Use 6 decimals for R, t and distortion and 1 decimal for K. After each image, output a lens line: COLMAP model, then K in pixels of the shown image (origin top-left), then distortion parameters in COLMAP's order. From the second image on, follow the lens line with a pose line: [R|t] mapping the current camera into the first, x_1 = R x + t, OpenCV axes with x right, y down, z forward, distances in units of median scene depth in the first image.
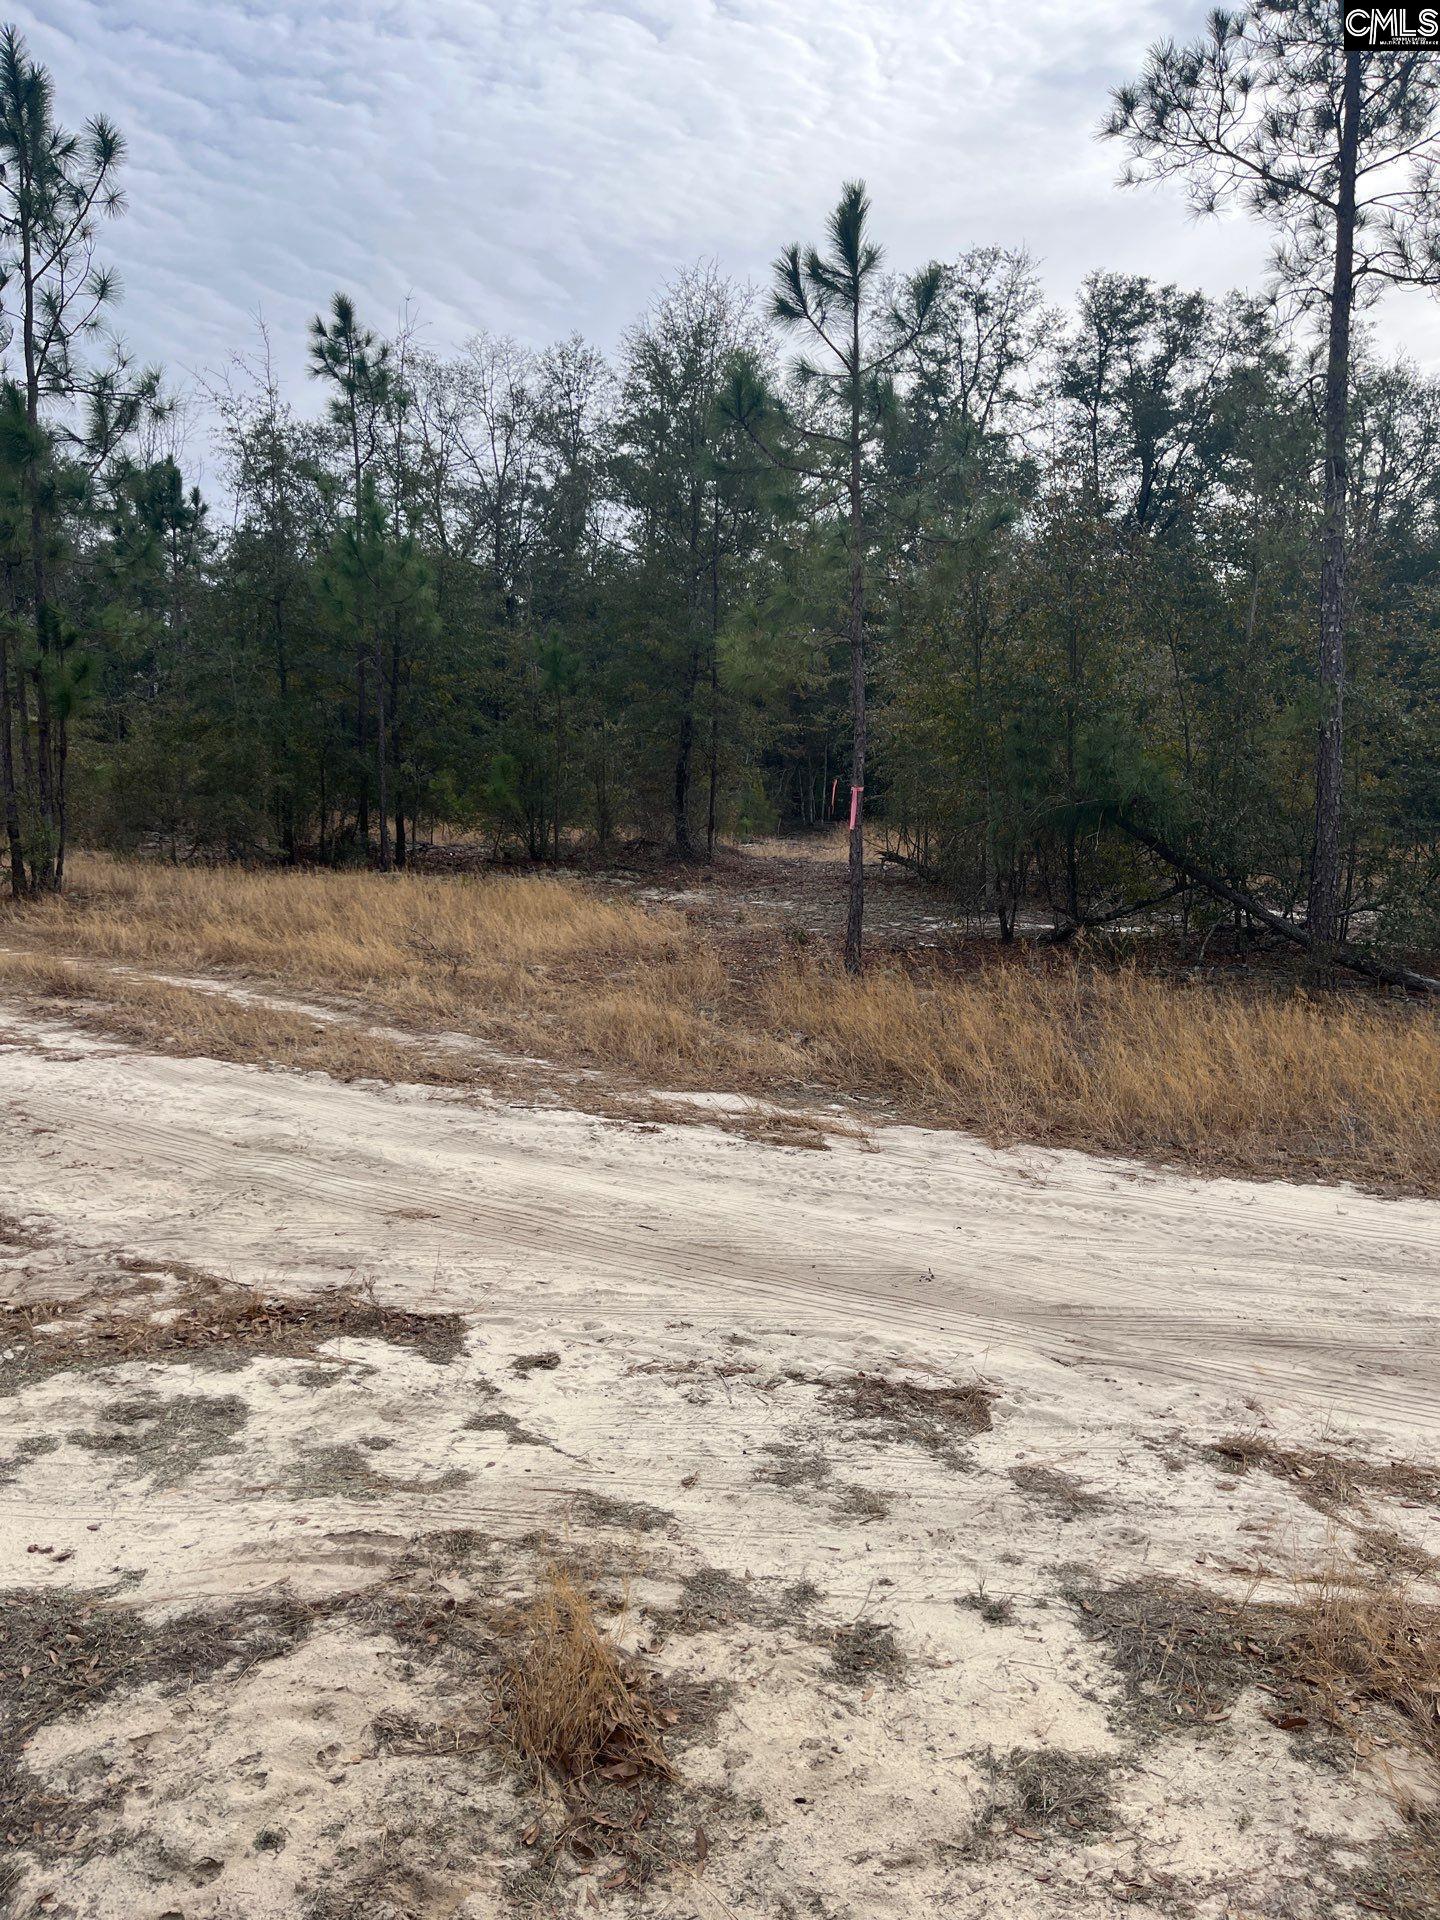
lens RADIAL K [[1461.2, 0, 695.0], [0, 1461.2, 959.4], [0, 0, 1]] dist [0.085577, -0.103716]
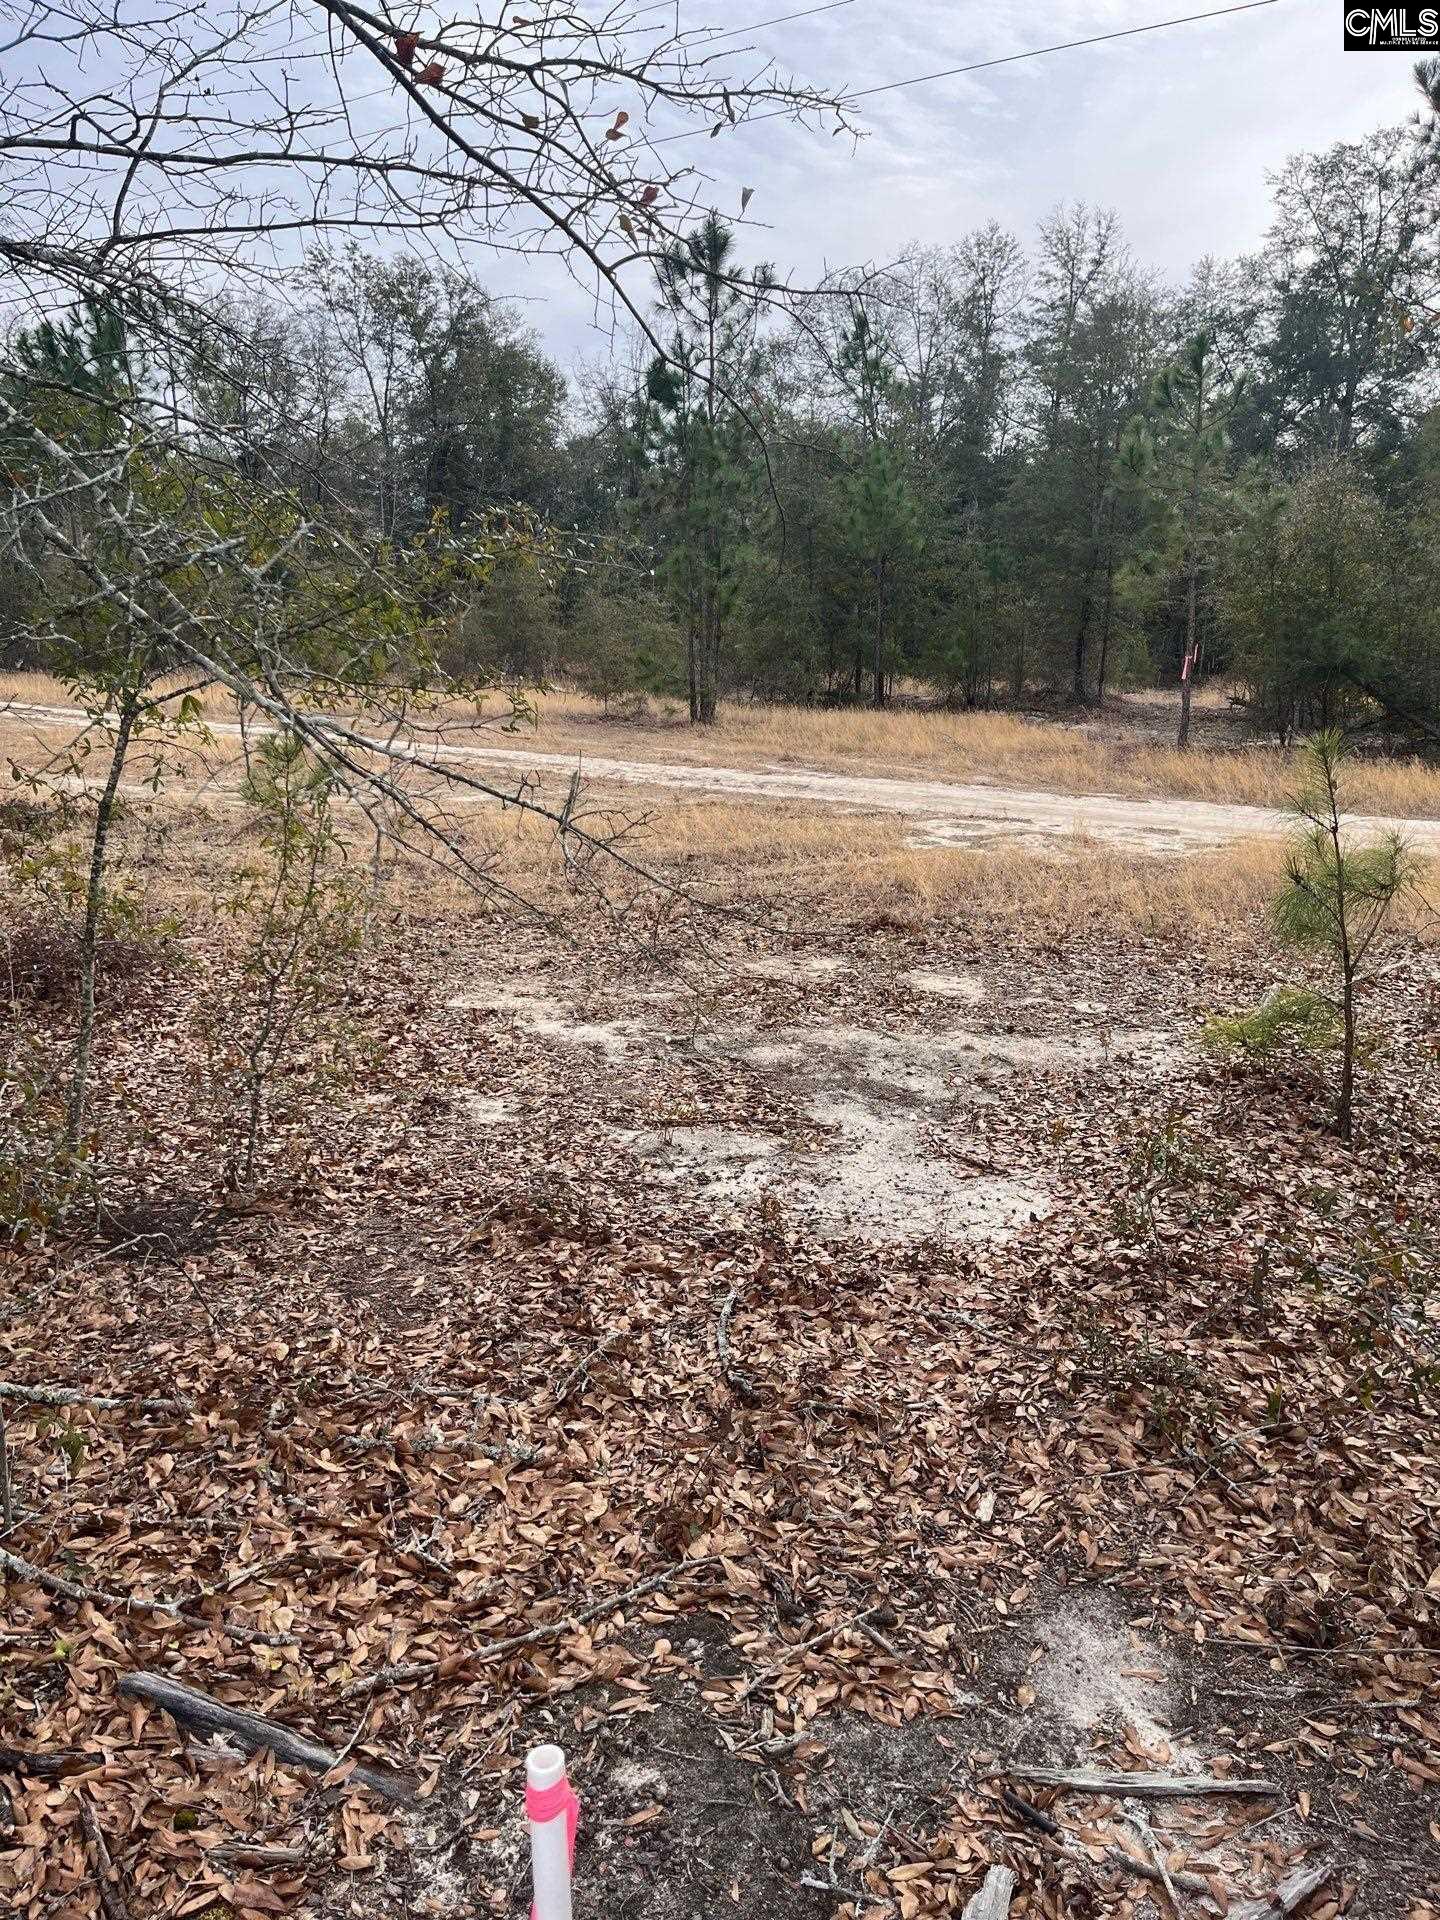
lens RADIAL K [[1474.9, 0, 720.0], [0, 1474.9, 960.0], [0, 0, 1]] dist [0.027823, 0.003431]
pose [[0.972906, 0.041278, -0.227487, -0.009819], [-0.019156, 0.994942, 0.098609, 0.036869], [0.230407, -0.091580, 0.968775, -0.400757]]
